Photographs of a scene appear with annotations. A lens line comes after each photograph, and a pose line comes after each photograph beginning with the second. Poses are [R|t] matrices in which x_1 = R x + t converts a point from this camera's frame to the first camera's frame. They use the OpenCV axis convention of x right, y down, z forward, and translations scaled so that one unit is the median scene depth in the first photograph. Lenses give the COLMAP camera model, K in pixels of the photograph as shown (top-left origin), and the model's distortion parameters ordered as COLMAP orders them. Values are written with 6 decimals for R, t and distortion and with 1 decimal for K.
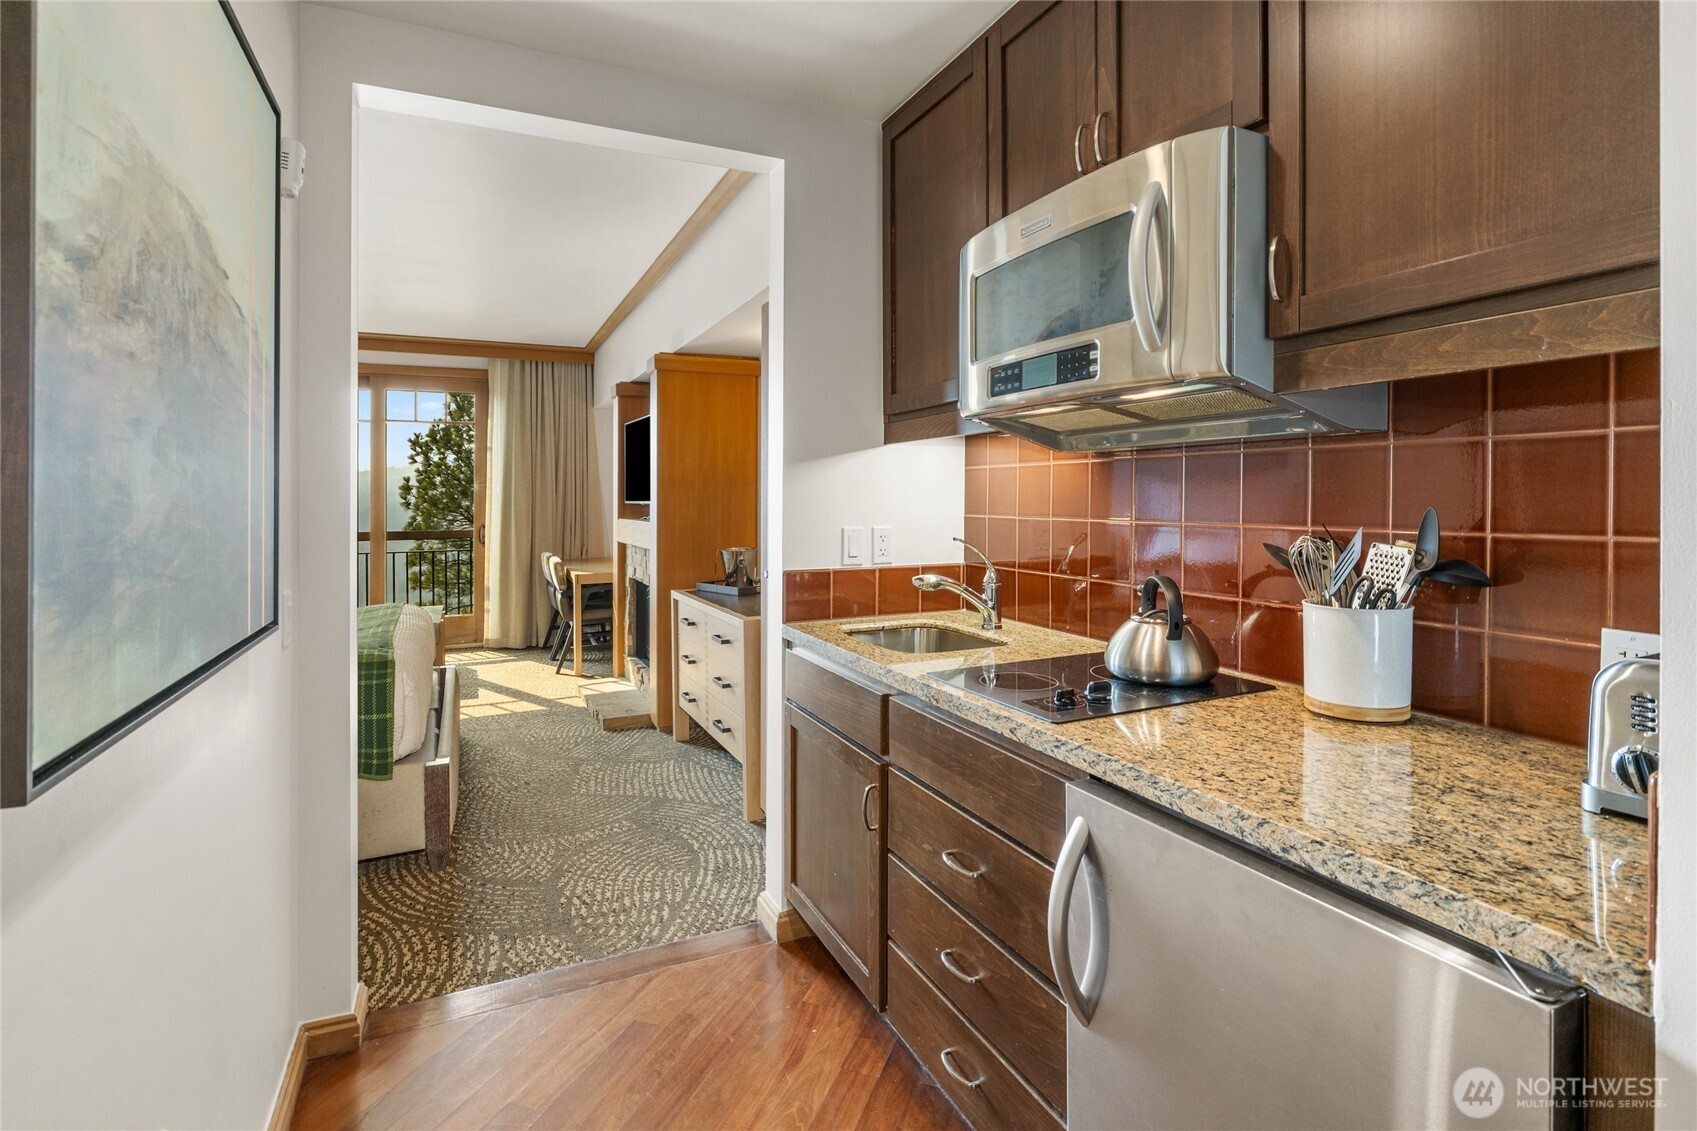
lens RADIAL K [[851.9, 0, 852.7], [0, 851.9, 478.0], [0, 0, 1]] dist [-0.001212, -0.000289]
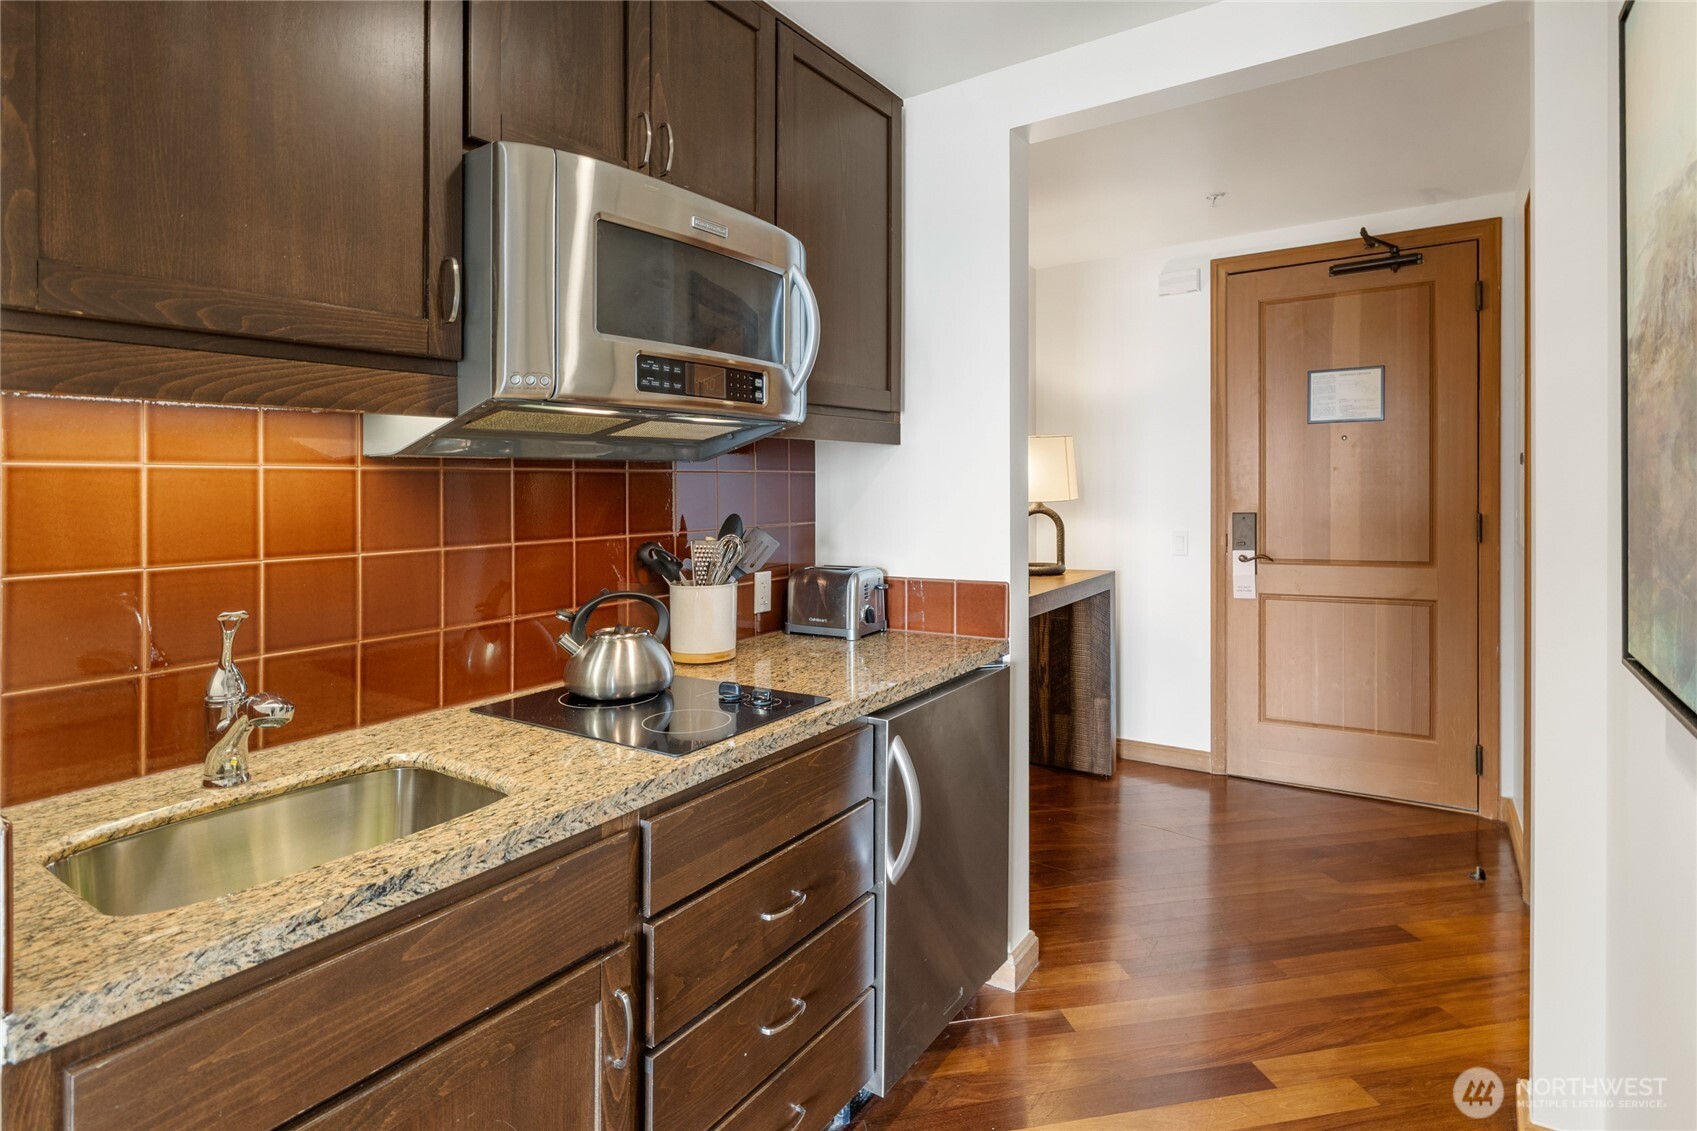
lens RADIAL K [[859.5, 0, 841.8], [0, 859.5, 512.9], [0, 0, 1]] dist [0.000928, 0.000321]
pose [[-0.507686, -0.010835, 0.861474, -0.260820], [0.002366, 0.999900, 0.013971, 0.003465], [-0.861539, 0.009131, -0.507609, 0.520125]]
